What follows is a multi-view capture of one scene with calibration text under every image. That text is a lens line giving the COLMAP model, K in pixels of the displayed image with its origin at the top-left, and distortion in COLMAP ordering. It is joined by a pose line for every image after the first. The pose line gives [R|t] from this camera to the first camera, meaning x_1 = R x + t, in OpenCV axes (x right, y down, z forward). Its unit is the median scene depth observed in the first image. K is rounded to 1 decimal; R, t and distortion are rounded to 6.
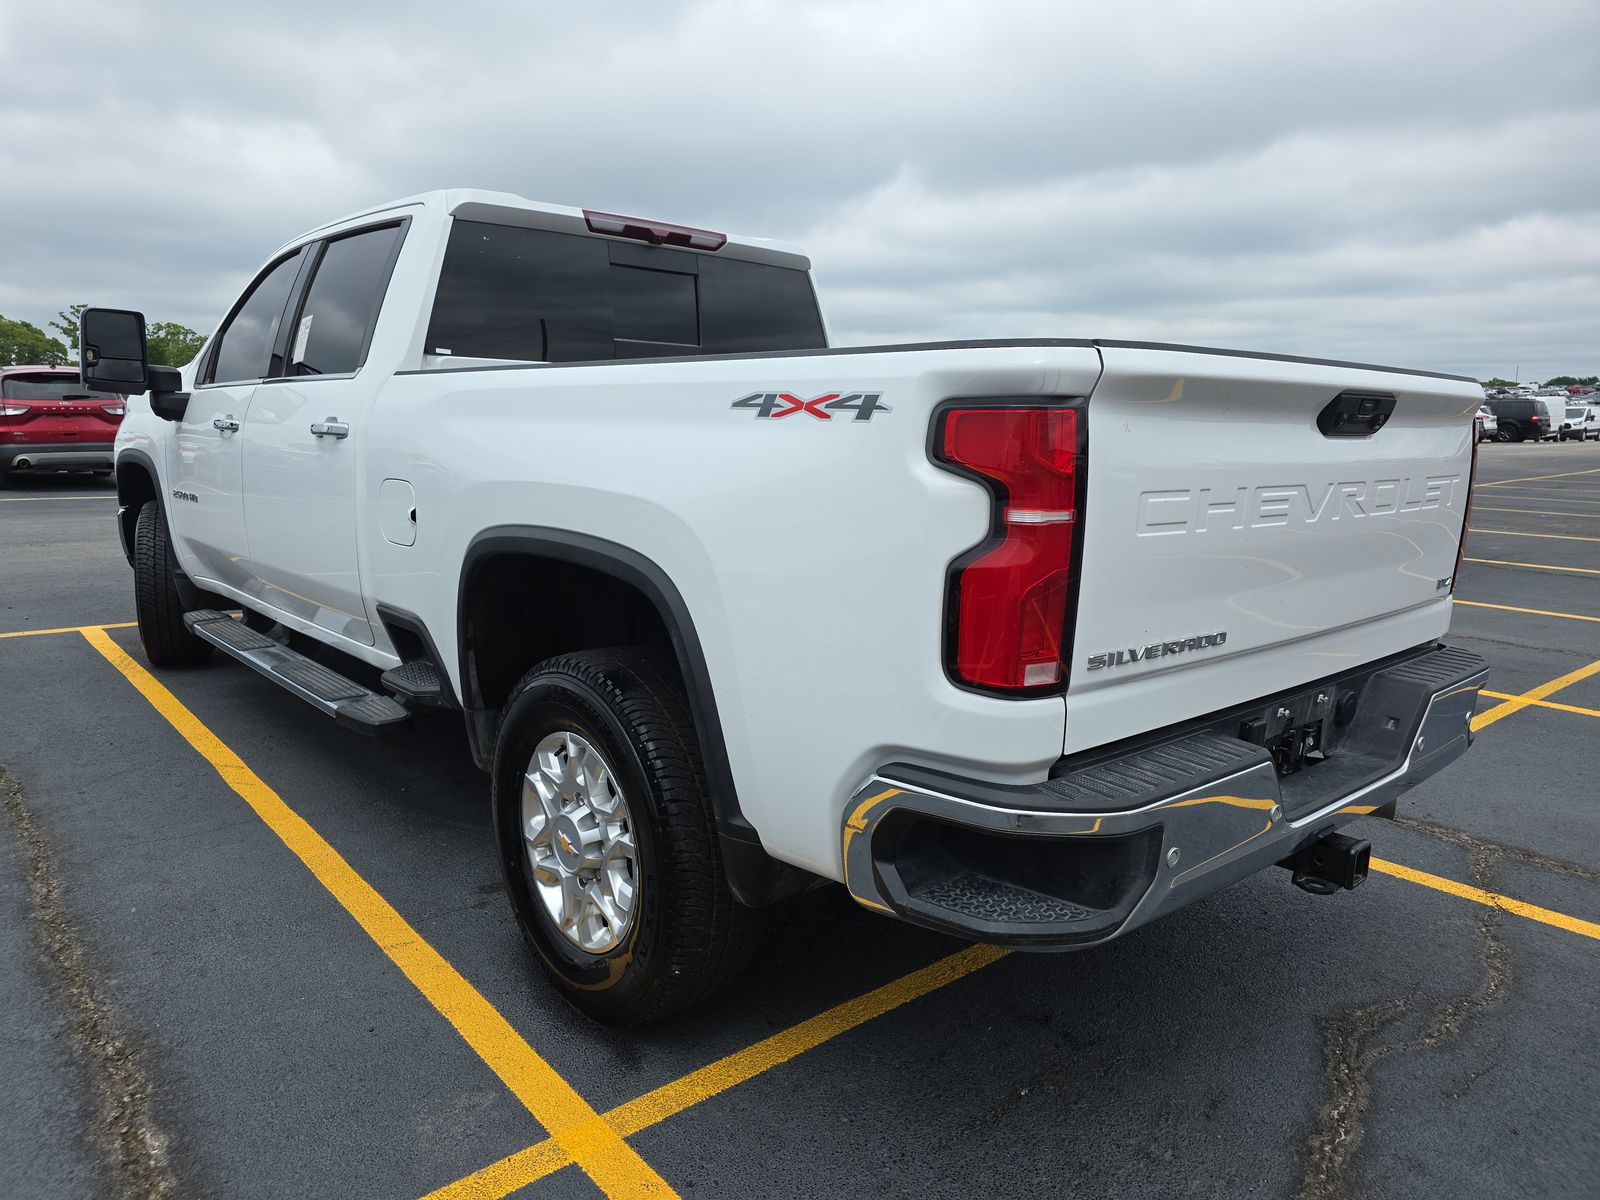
lens RADIAL K [[1076.4, 0, 796.9], [0, 1076.4, 599.0], [0, 0, 1]] dist [0.025721, -0.002389]
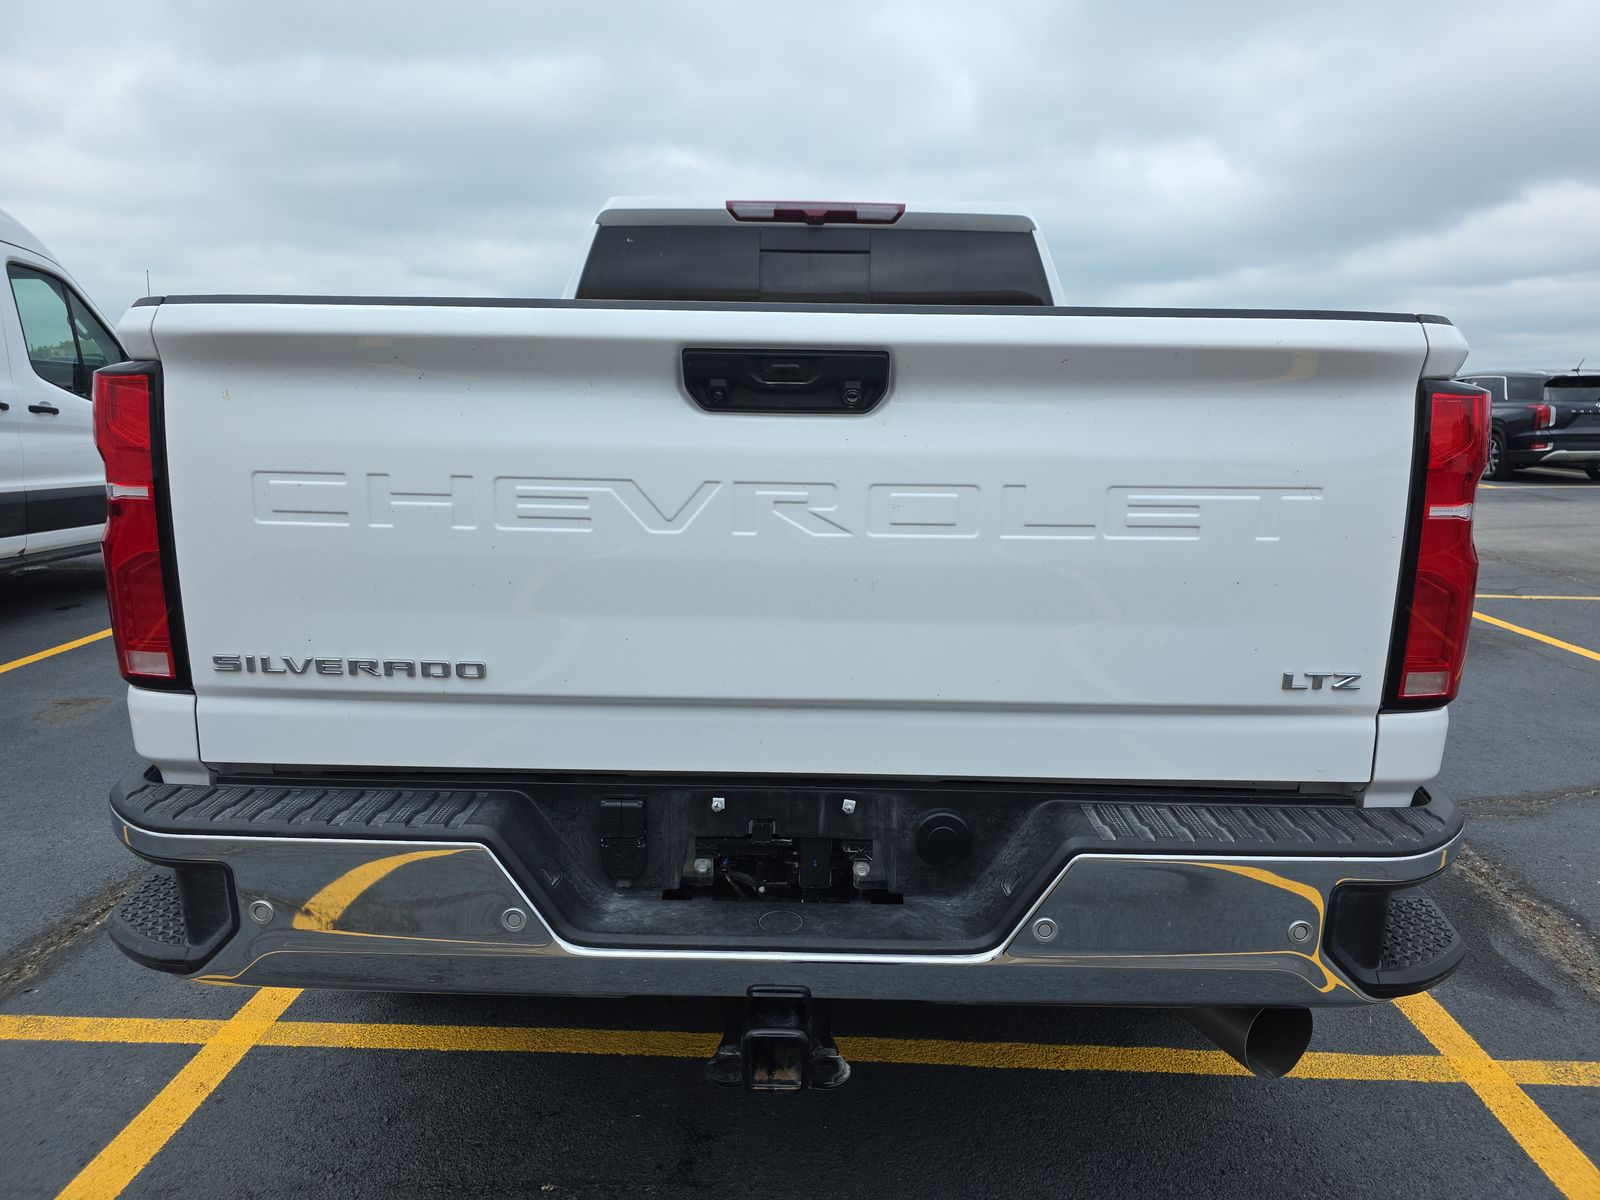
lens RADIAL K [[1076.4, 0, 827.6], [0, 1076.4, 559.8], [0, 0, 1]] dist [0.025721, -0.002389]
pose [[0.751168, 0.089083, -0.654072, 0.904037], [-0.109452, 0.993945, 0.009673, -0.064626], [0.650974, 0.064323, 0.756370, 0.483801]]
